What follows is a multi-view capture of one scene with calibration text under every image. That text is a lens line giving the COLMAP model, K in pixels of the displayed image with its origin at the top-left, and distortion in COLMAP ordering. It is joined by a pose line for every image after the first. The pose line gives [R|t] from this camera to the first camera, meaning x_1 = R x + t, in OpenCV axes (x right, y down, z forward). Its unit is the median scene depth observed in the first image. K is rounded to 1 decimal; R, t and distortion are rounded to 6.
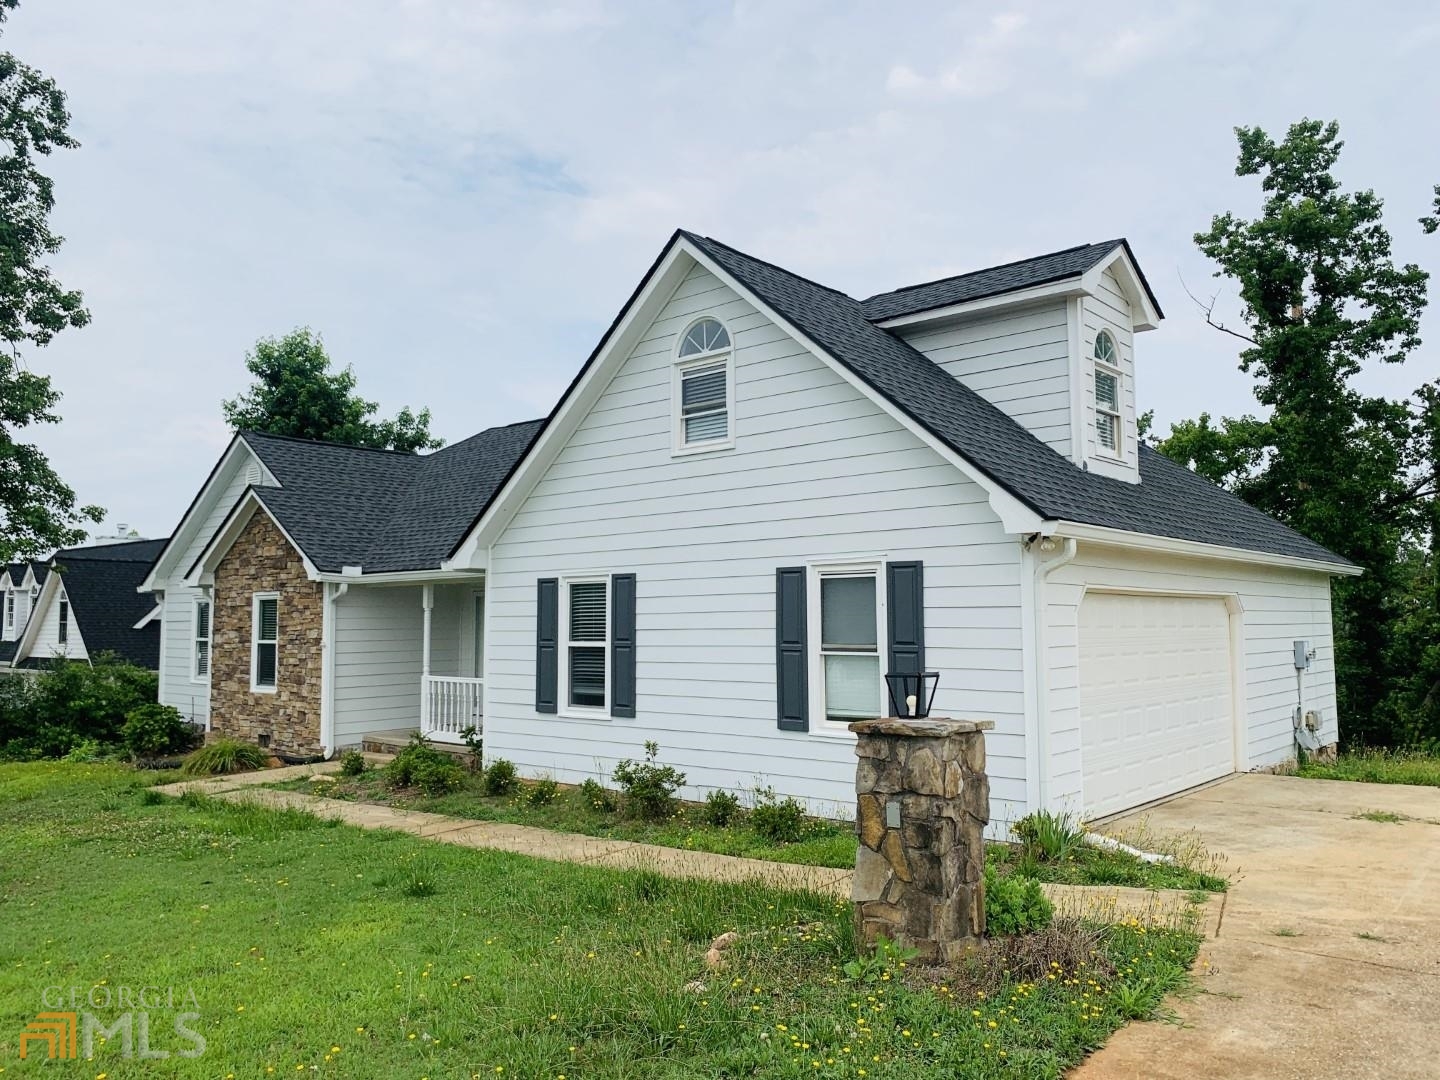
lens RADIAL K [[1088.0, 0, 732.4], [0, 1088.0, 536.5], [0, 0, 1]] dist [0.109746, -0.167365]
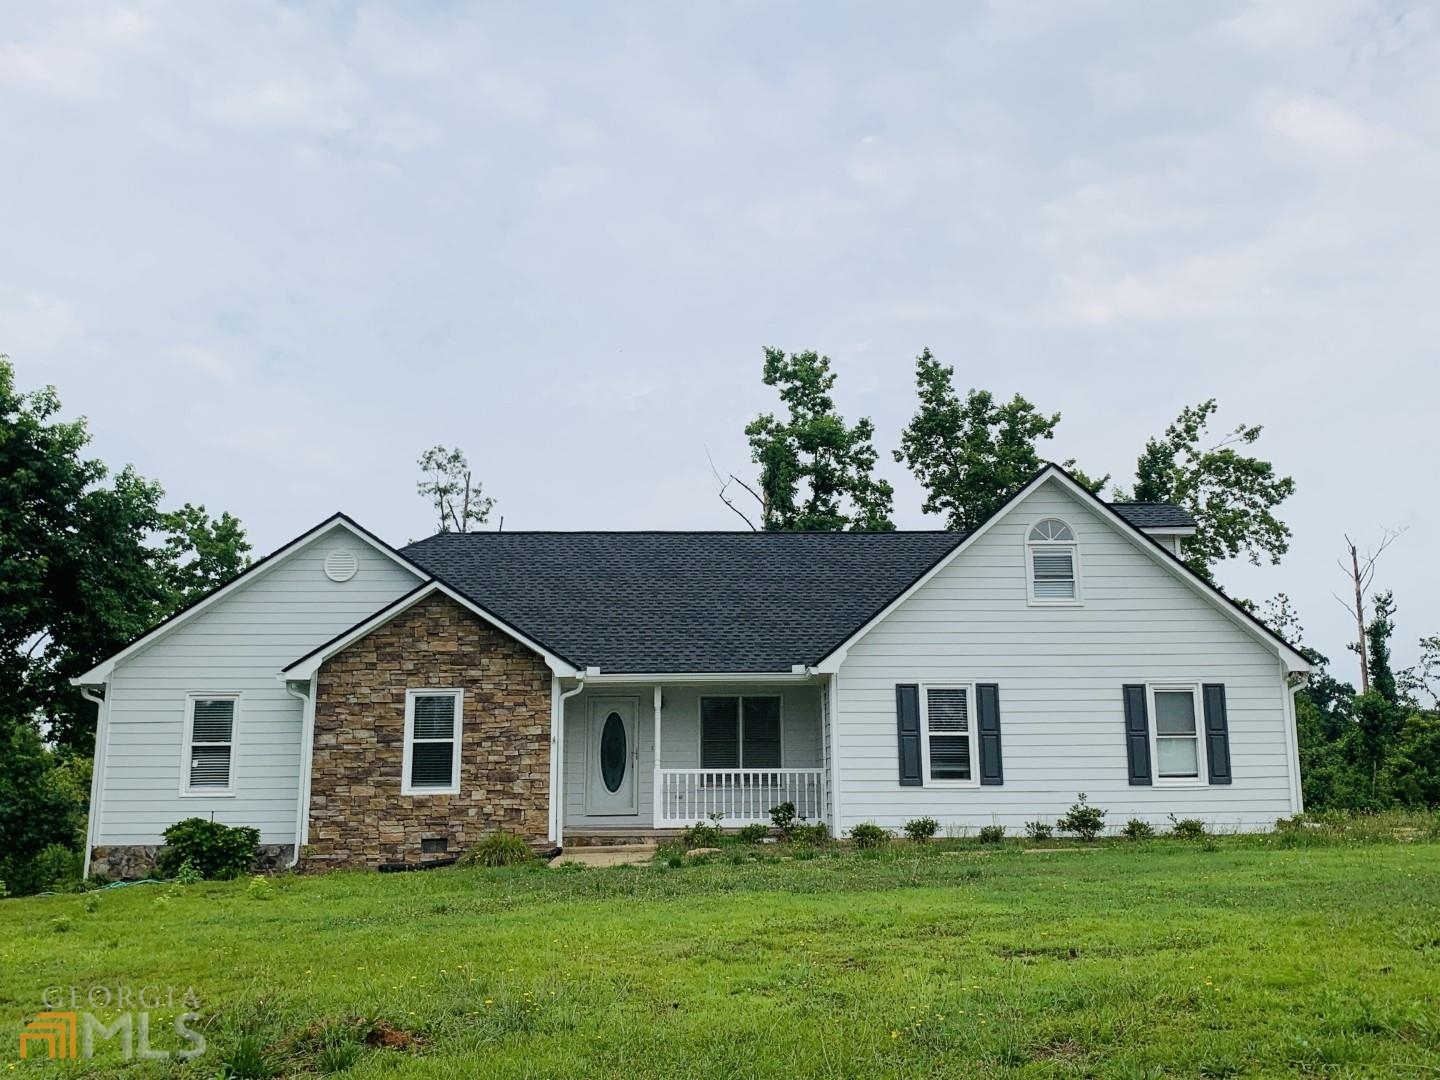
lens RADIAL K [[1326.2, 0, 722.1], [0, 1326.2, 510.7], [0, 0, 1]] dist [0.169212, -0.532226]
pose [[0.735999, 0.134029, 0.663583, -1.124537], [-0.047467, 0.988010, -0.146910, 0.061347], [-0.675317, 0.076627, 0.733537, -0.050270]]
